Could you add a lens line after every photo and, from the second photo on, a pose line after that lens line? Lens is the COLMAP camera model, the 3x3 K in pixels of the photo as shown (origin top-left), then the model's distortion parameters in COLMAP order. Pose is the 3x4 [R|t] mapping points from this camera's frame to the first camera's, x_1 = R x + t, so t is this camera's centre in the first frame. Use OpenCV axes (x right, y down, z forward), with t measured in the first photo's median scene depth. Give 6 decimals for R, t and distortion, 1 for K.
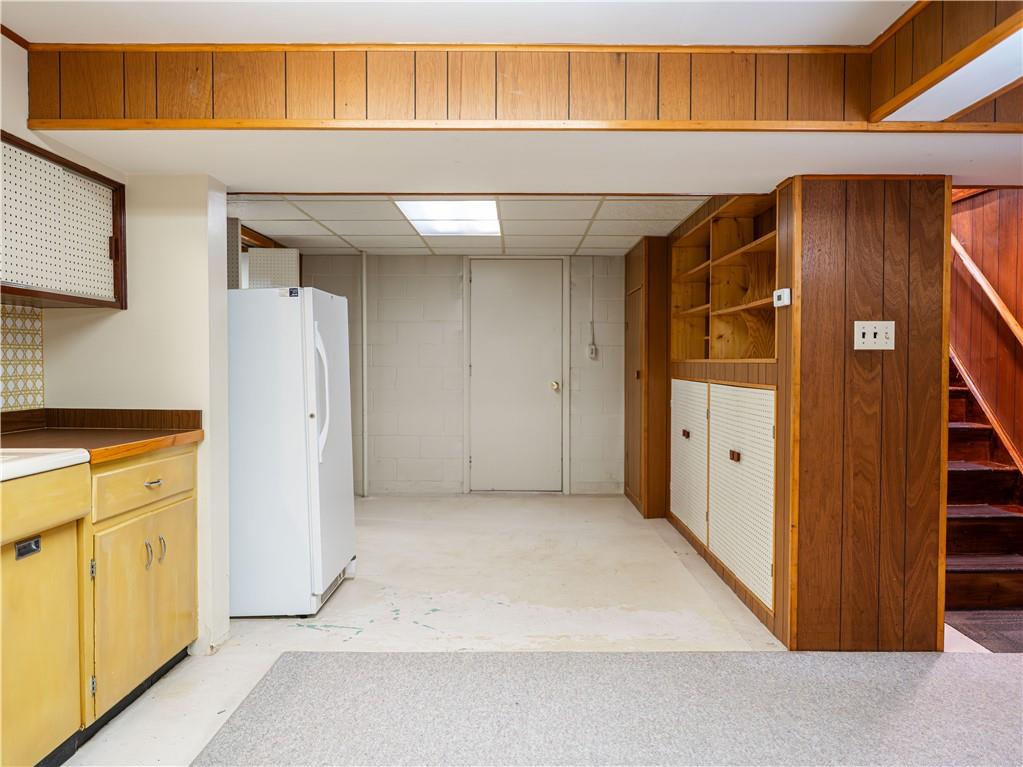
lens RADIAL K [[768.1, 0, 513.1], [0, 768.1, 381.2], [0, 0, 1]] dist [-0.023083, 0.000363]
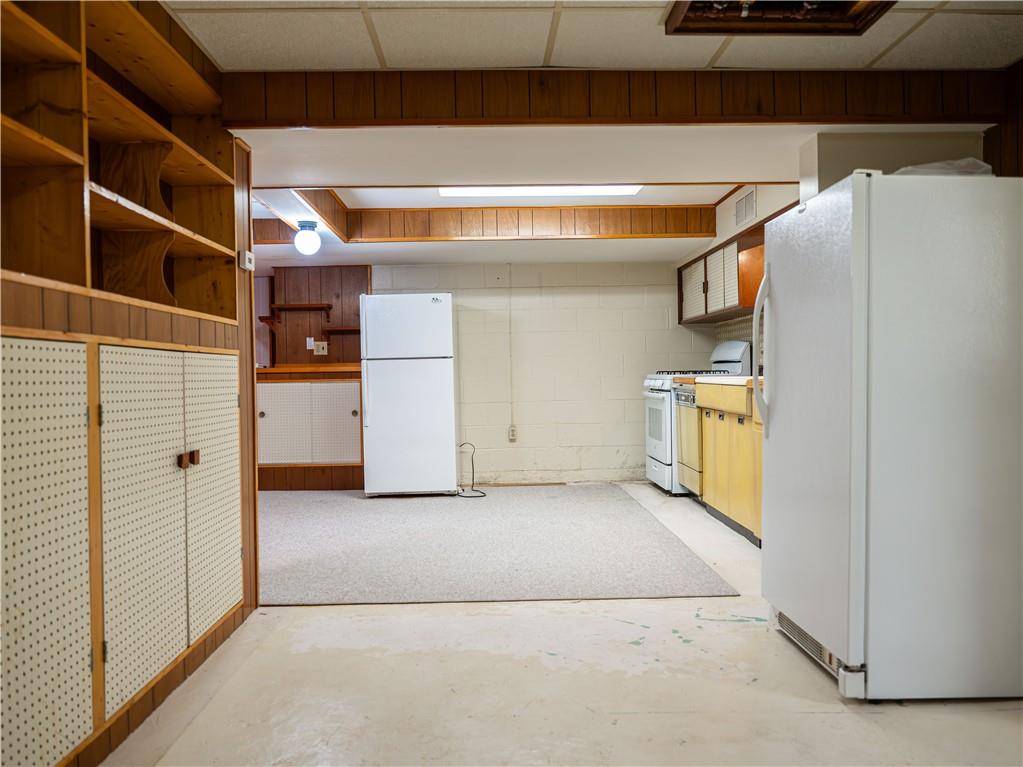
lens RADIAL K [[768.1, 0, 509.8], [0, 768.1, 380.6], [0, 0, 1]] dist [-0.023083, 0.000363]
pose [[-0.999354, 0.016712, -0.031816, 0.043227], [0.015526, 0.999188, 0.037186, 0.012496], [0.032412, 0.036668, -0.998802, 1.815186]]
